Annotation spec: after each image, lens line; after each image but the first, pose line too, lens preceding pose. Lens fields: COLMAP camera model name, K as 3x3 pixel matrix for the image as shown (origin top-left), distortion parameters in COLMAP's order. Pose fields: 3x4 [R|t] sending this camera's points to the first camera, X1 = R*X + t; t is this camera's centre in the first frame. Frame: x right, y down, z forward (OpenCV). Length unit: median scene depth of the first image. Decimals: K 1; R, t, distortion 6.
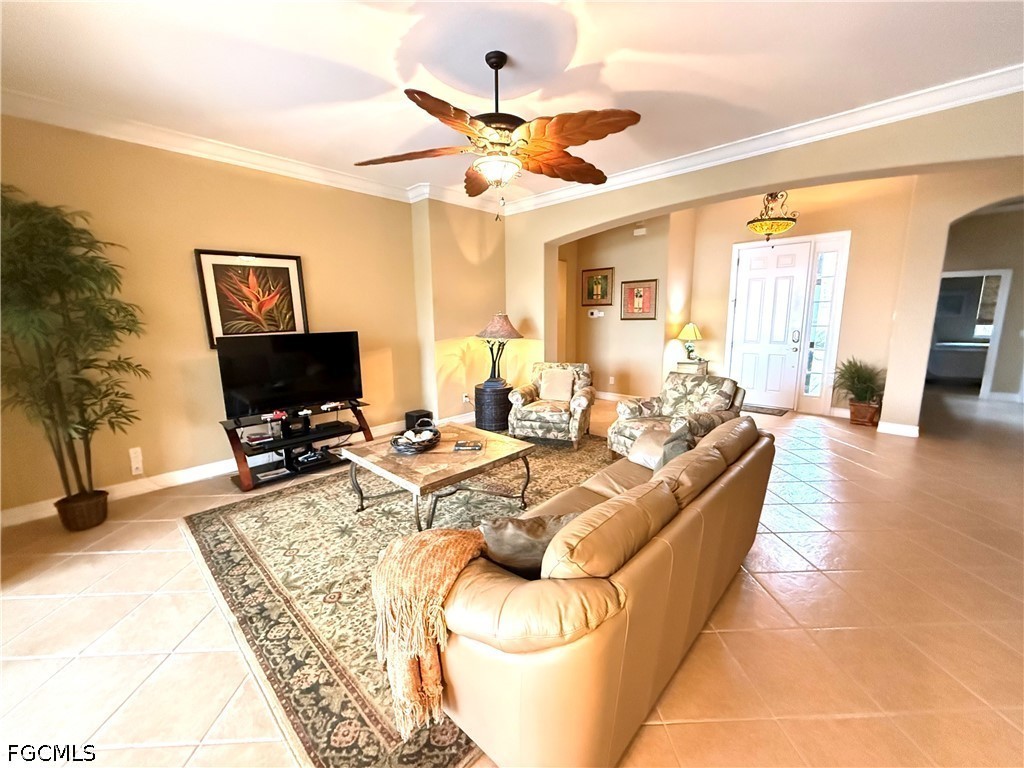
lens RADIAL K [[408.5, 0, 511.5], [0, 408.5, 385.6], [0, 0, 1]] dist [0.000309, 0.000569]
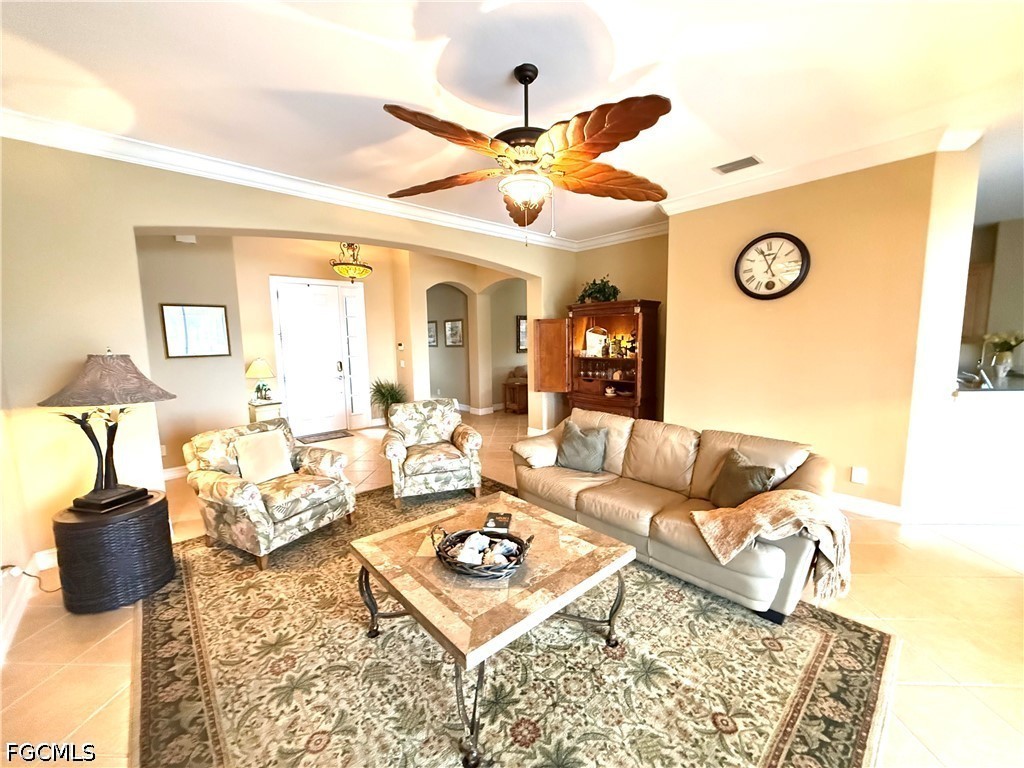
lens RADIAL K [[408.5, 0, 513.7], [0, 408.5, 382.2], [0, 0, 1]] dist [0.000309, 0.000569]
pose [[0.067454, -0.094450, 0.993242, -0.477636], [0.182921, 0.979806, 0.080750, -0.092891], [-0.980811, 0.176238, 0.083369, 0.501852]]
